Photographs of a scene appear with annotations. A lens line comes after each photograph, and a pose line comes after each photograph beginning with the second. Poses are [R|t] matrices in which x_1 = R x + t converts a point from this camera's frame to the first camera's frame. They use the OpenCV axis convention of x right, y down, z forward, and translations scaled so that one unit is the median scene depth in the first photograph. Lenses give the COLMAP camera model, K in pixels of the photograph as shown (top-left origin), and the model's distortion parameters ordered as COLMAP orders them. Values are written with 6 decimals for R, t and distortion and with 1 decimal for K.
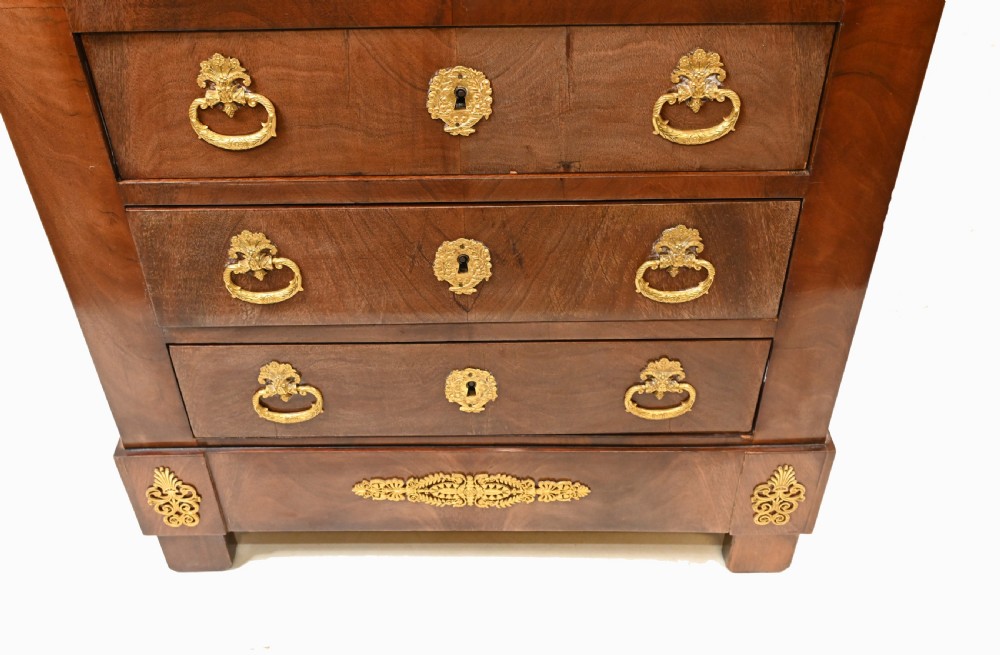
lens RADIAL K [[959.9, 0, 483.0], [0, 959.9, 322.1], [0, 0, 1]] dist [0.008233, 0.000000]
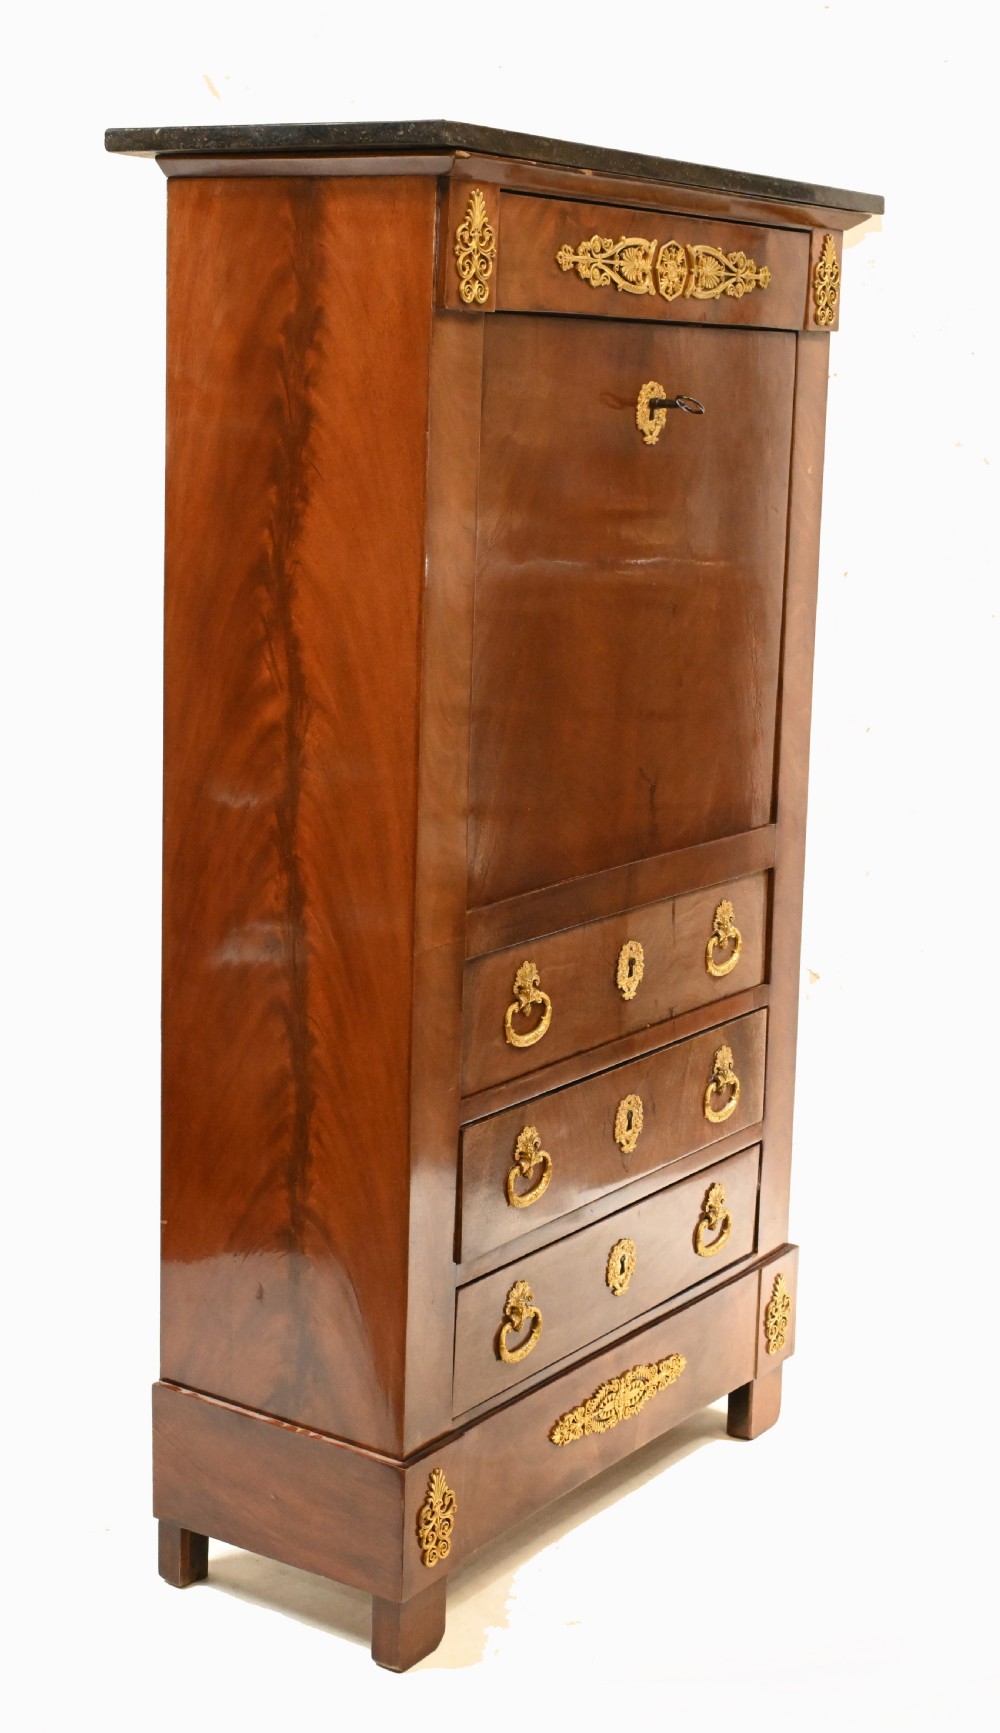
lens RADIAL K [[2505.4, 0, 626.1], [0, 2505.4, 849.1], [0, 0, 1]] dist [-0.081425, 0.000000]
pose [[0.524451, -0.125332, 0.842166, -2.449151], [0.482868, 0.858445, -0.172947, 0.169060], [-0.701277, 0.497357, 0.510731, -0.635178]]
